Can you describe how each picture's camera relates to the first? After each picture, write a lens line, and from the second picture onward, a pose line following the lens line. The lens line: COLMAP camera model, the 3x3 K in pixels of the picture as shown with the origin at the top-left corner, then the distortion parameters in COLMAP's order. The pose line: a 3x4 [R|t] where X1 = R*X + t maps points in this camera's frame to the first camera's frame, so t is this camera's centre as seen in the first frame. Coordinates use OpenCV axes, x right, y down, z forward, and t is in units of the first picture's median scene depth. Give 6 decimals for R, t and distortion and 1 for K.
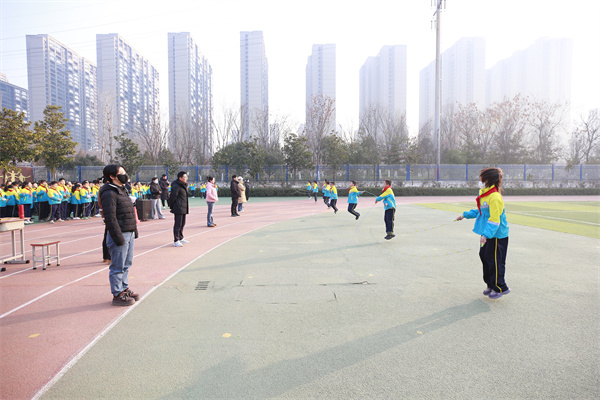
lens RADIAL K [[318.3, 0, 300.7], [0, 318.3, 198.4], [0, 0, 1]] dist [-0.009494, 0.004716]
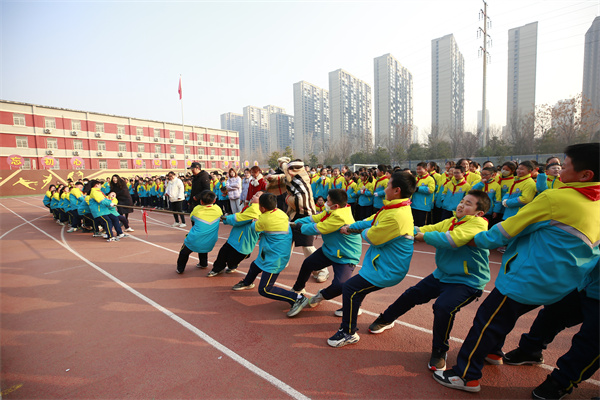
lens RADIAL K [[282.4, 0, 301.8], [0, 282.4, 196.1], [0, 0, 1]] dist [-0.015128, 0.002028]
pose [[0.767414, 0.031856, -0.640360, 0.104262], [-0.007185, 0.999130, 0.041092, 0.004690], [0.641112, -0.026933, 0.766975, -0.091170]]
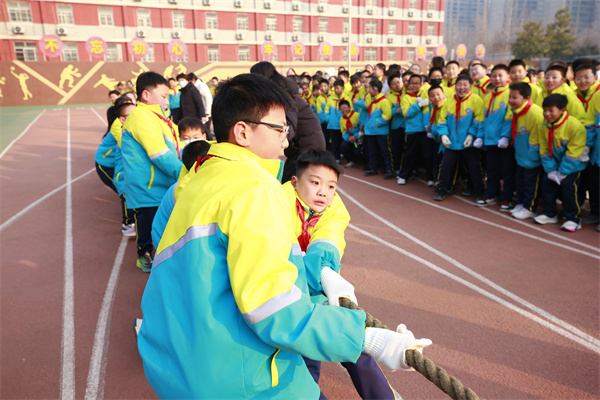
lens RADIAL K [[492.1, 0, 300.0], [0, 492.1, 186.4], [0, 0, 1]] dist [0.055655, -0.009329]
pose [[0.418872, 0.189171, -0.888122, 0.070088], [-0.031895, 0.980521, 0.193809, 0.004280], [0.907485, -0.052855, 0.416746, -0.083092]]
